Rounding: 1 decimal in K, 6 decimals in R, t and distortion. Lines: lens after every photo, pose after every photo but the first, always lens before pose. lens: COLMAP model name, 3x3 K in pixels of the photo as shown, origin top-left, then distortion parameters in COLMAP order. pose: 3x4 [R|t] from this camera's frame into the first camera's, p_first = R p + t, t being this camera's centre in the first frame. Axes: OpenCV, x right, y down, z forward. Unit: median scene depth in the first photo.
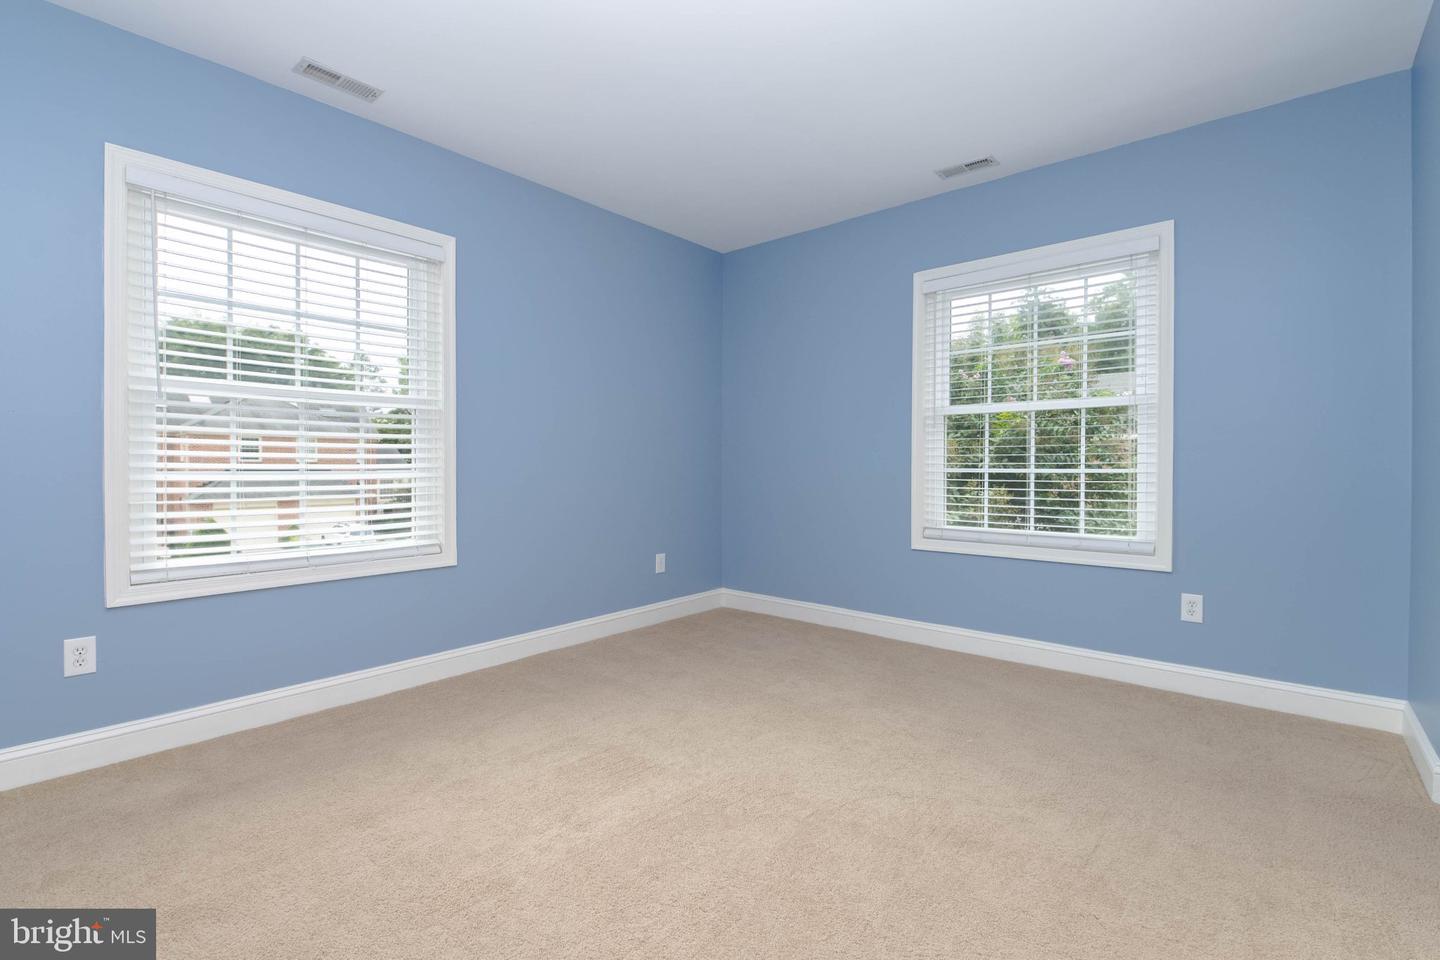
lens RADIAL K [[639.8, 0, 717.2], [0, 639.8, 463.6], [0, 0, 1]] dist [0.000072, 0.000078]
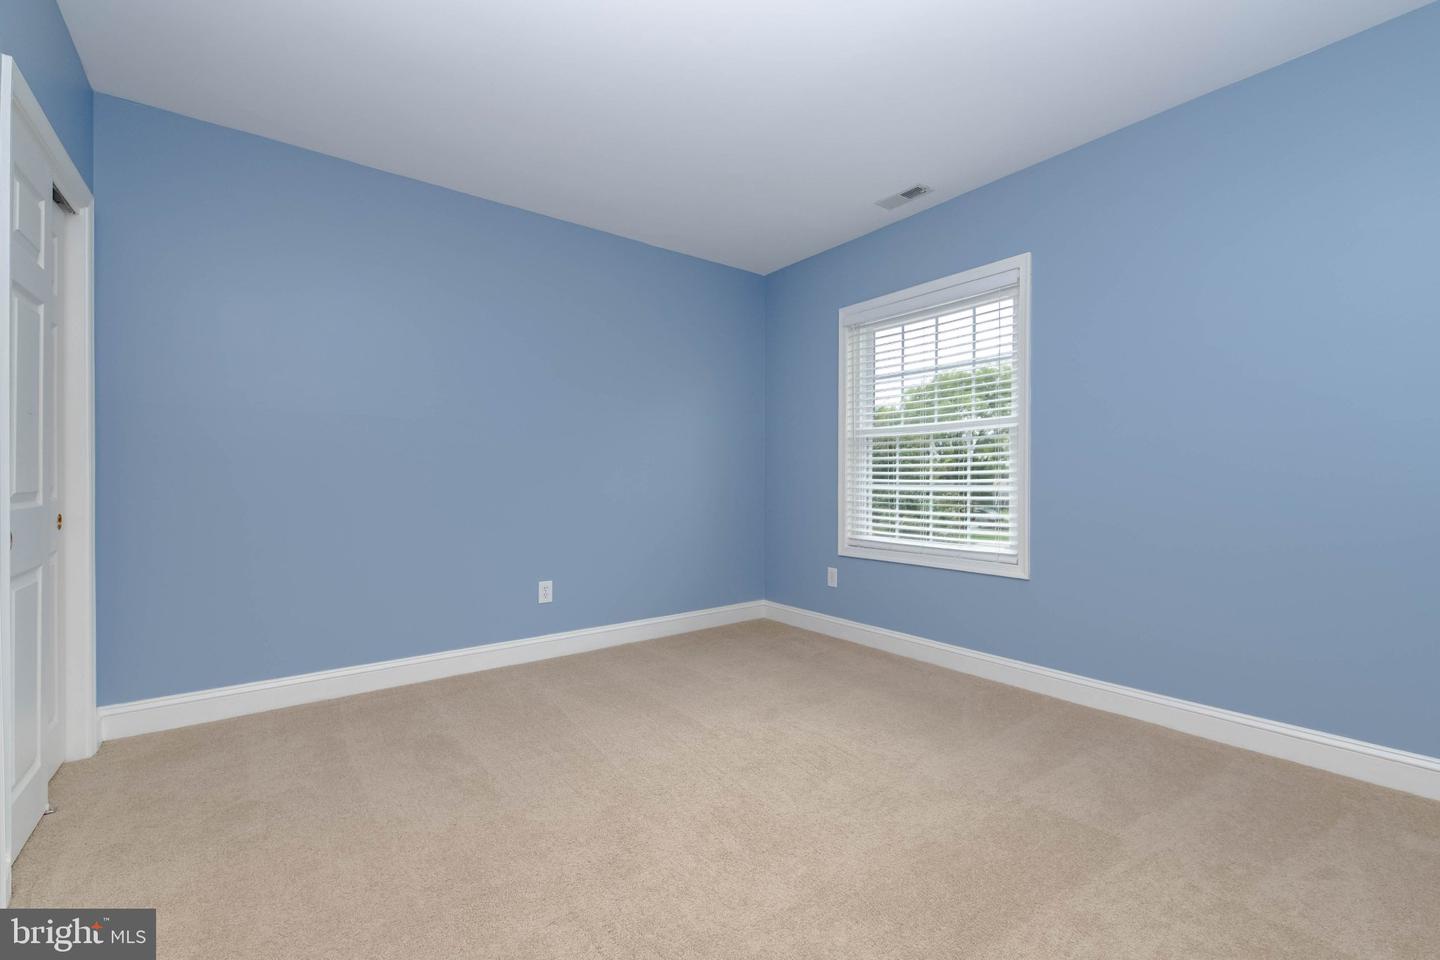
lens RADIAL K [[610.1, 0, 720.0], [0, 610.1, 480.0], [0, 0, 1]] dist [0.001940, 0.000158]
pose [[-0.201806, -0.003117, -0.979420, 0.775838], [0.004784, 0.999980, -0.004168, 0.006211], [0.979414, -0.005527, -0.201787, 0.893900]]
